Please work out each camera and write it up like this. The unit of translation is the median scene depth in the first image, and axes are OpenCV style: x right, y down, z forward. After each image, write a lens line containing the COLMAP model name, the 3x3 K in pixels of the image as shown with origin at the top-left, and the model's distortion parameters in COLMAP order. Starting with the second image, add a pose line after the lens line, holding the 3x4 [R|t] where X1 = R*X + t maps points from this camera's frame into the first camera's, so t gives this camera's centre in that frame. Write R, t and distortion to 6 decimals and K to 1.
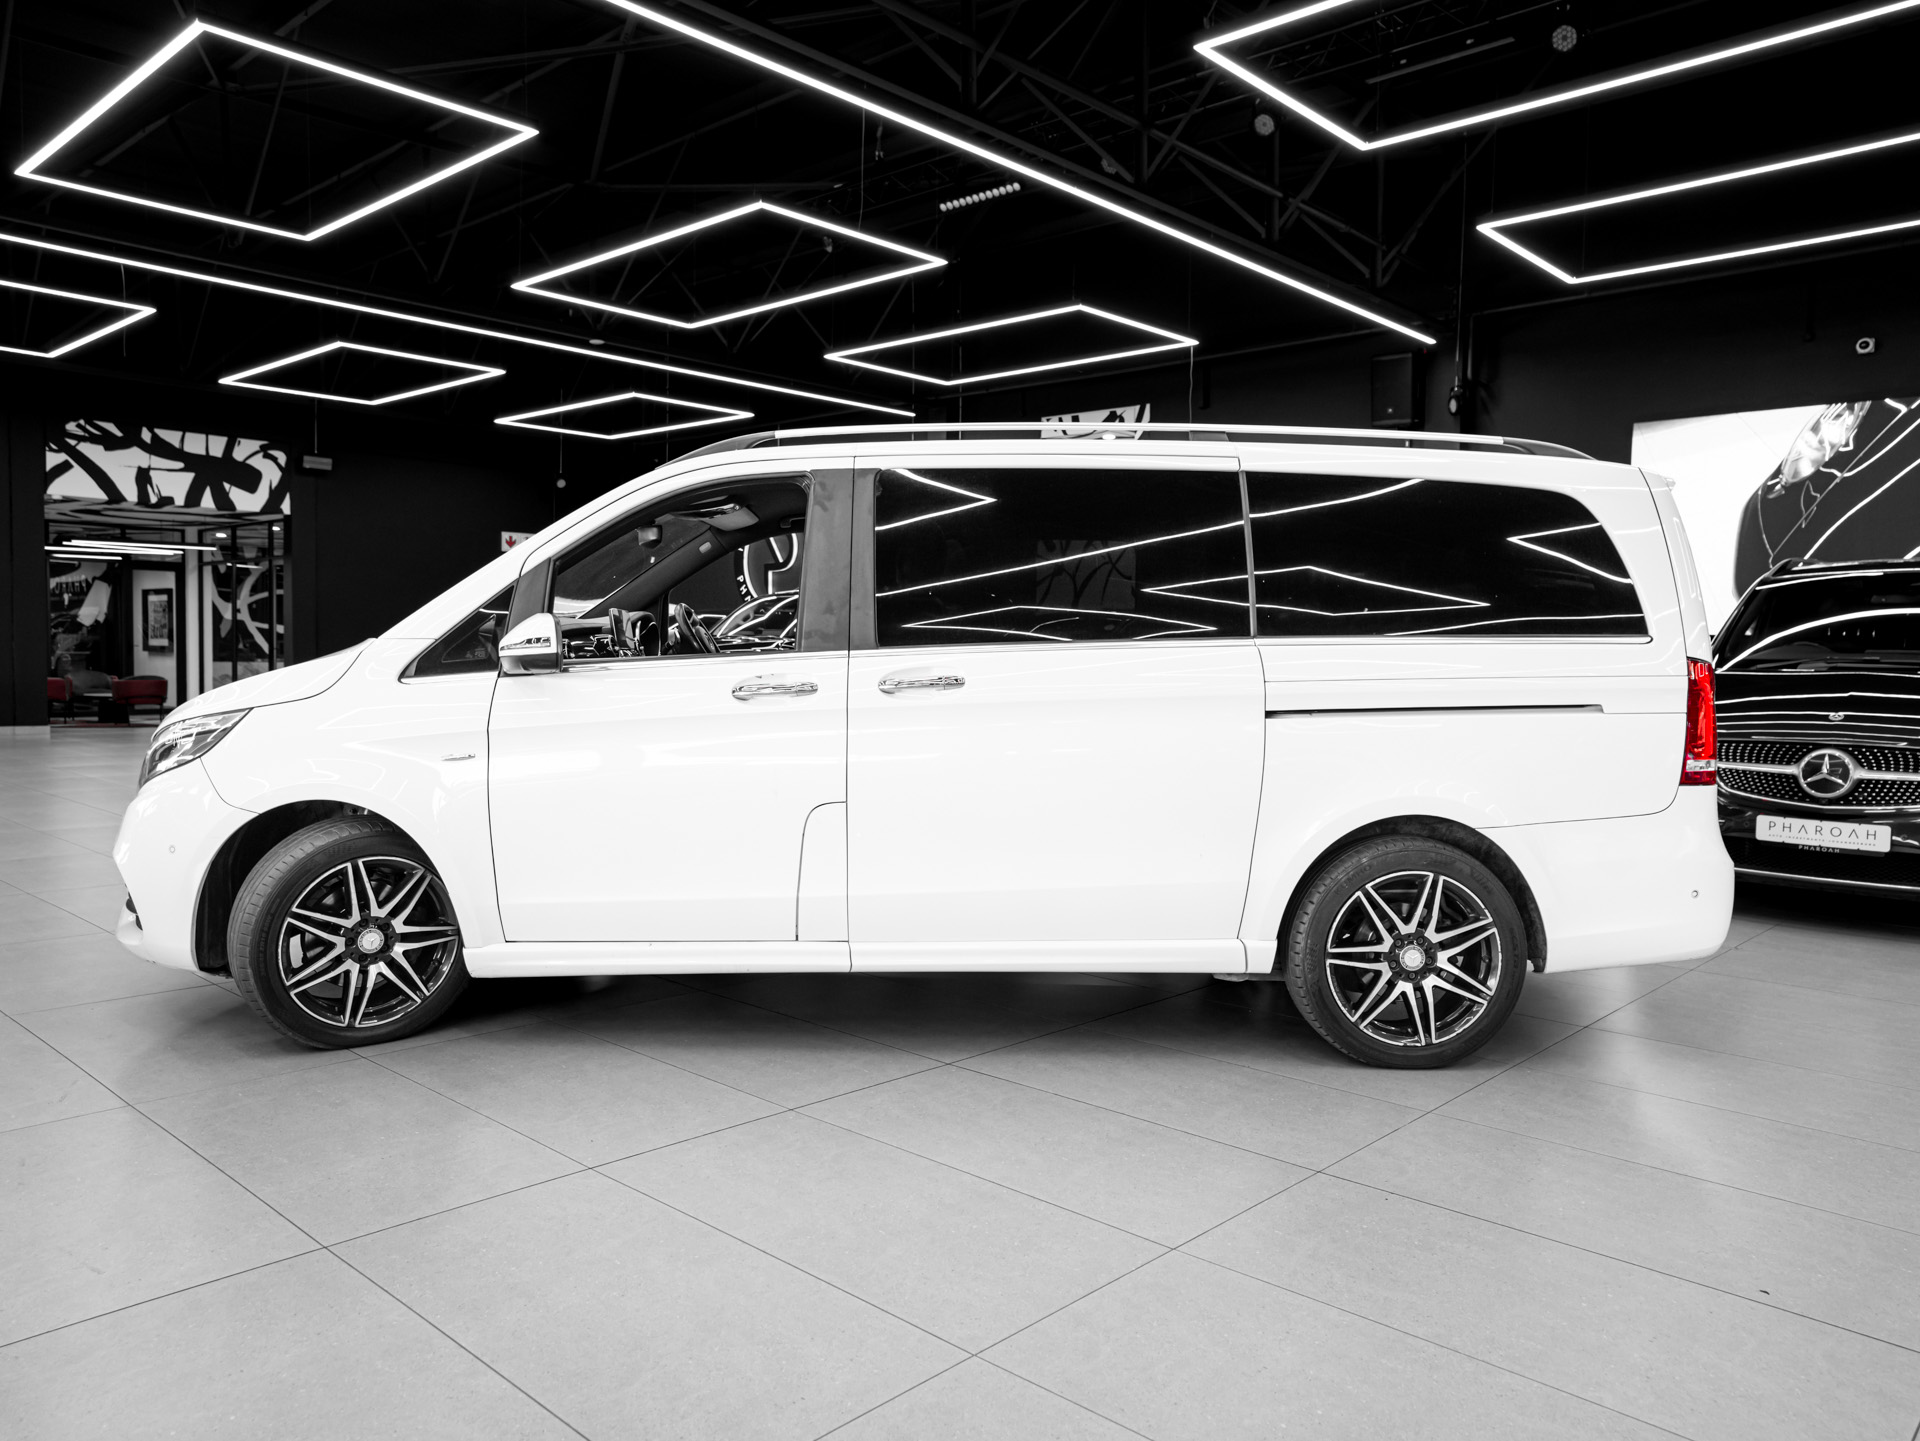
lens RADIAL K [[1379.0, 0, 960.0], [0, 1379.0, 720.5], [0, 0, 1]] dist [-0.038636, 0.066304]
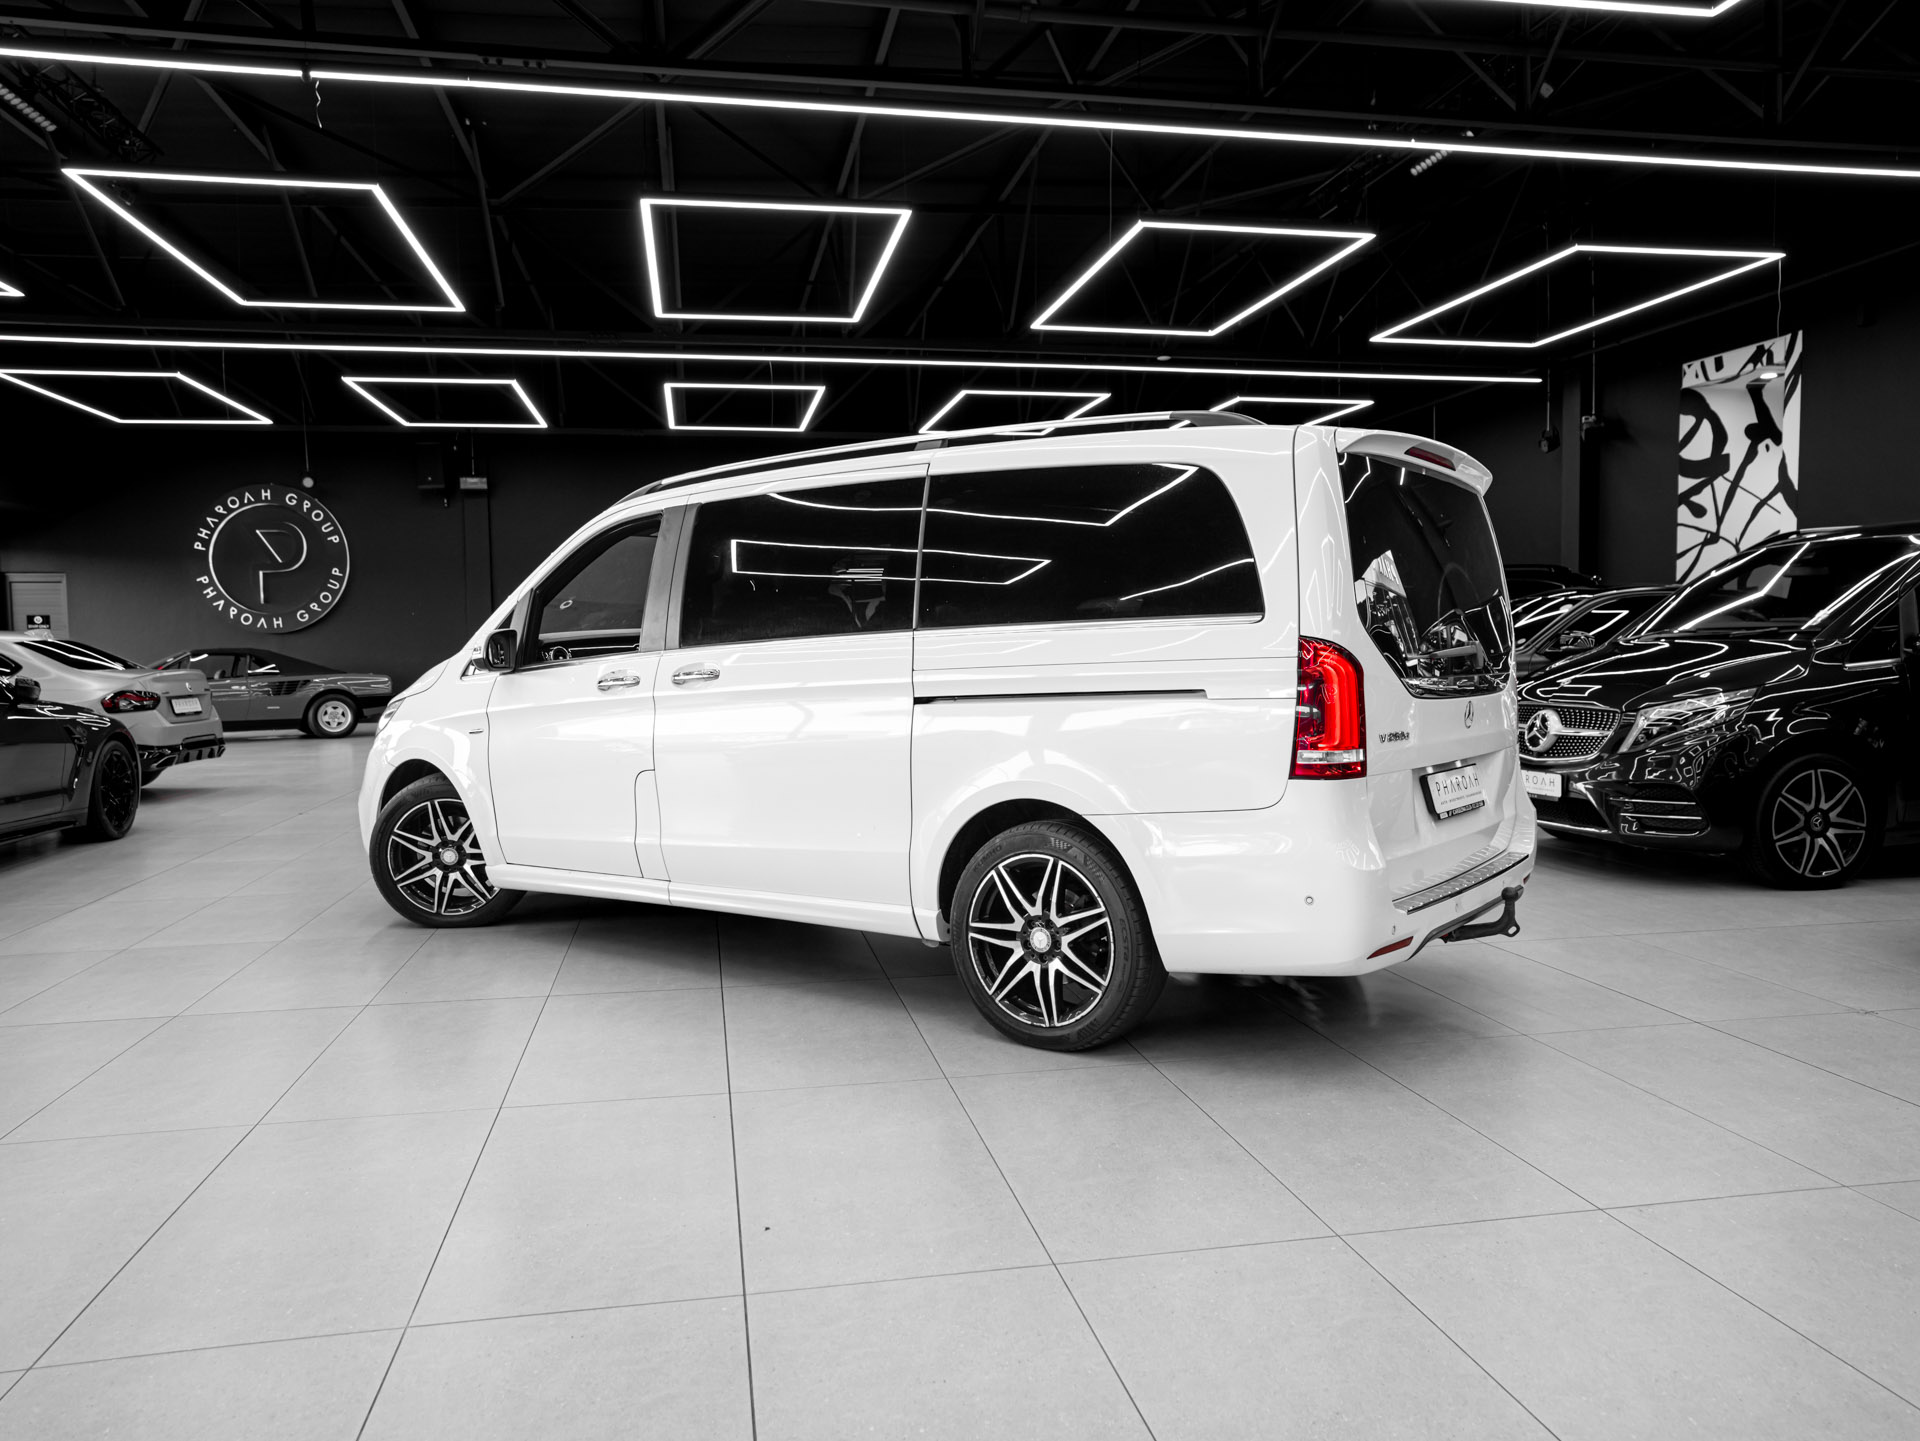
lens RADIAL K [[1379.0, 0, 960.0], [0, 1379.0, 720.5], [0, 0, 1]] dist [-0.038636, 0.066304]
pose [[0.807096, 0.006776, -0.590381, 0.842565], [-0.004030, 0.999974, 0.005968, 0.004403], [0.590406, -0.002438, 0.807103, 0.134887]]
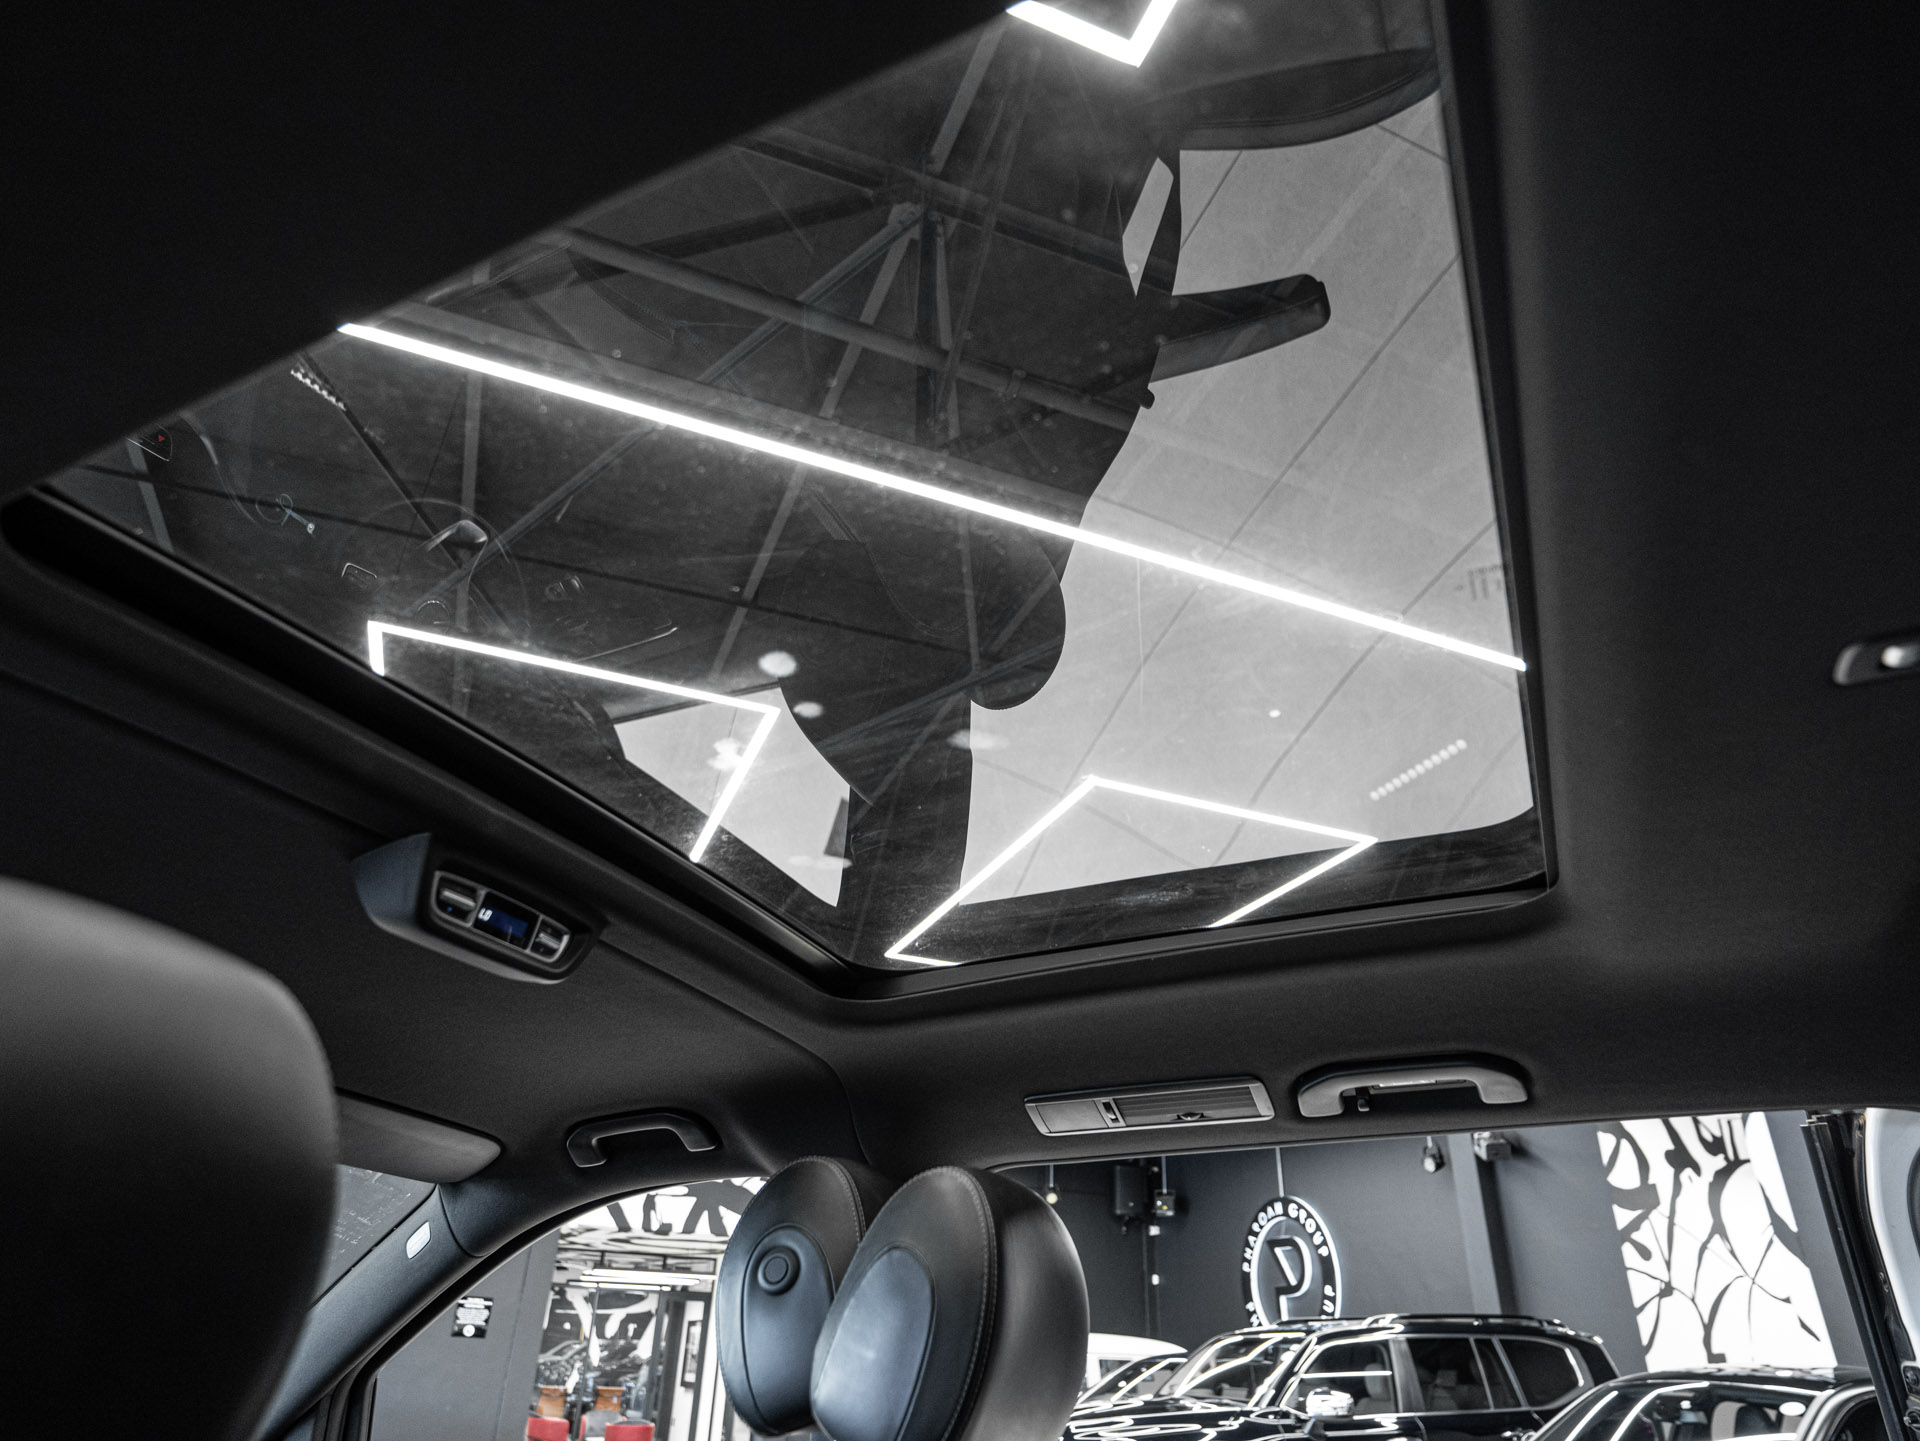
lens RADIAL K [[1201.0, 0, 960.0], [0, 1201.0, 720.5], [0, 0, 1]] dist [-0.084979, 0.079848]
pose [[0.905823, -0.193002, -0.377140, 0.109211], [-0.037529, 0.850149, -0.525203, -0.112321], [0.421991, 0.489895, 0.762841, 0.997308]]
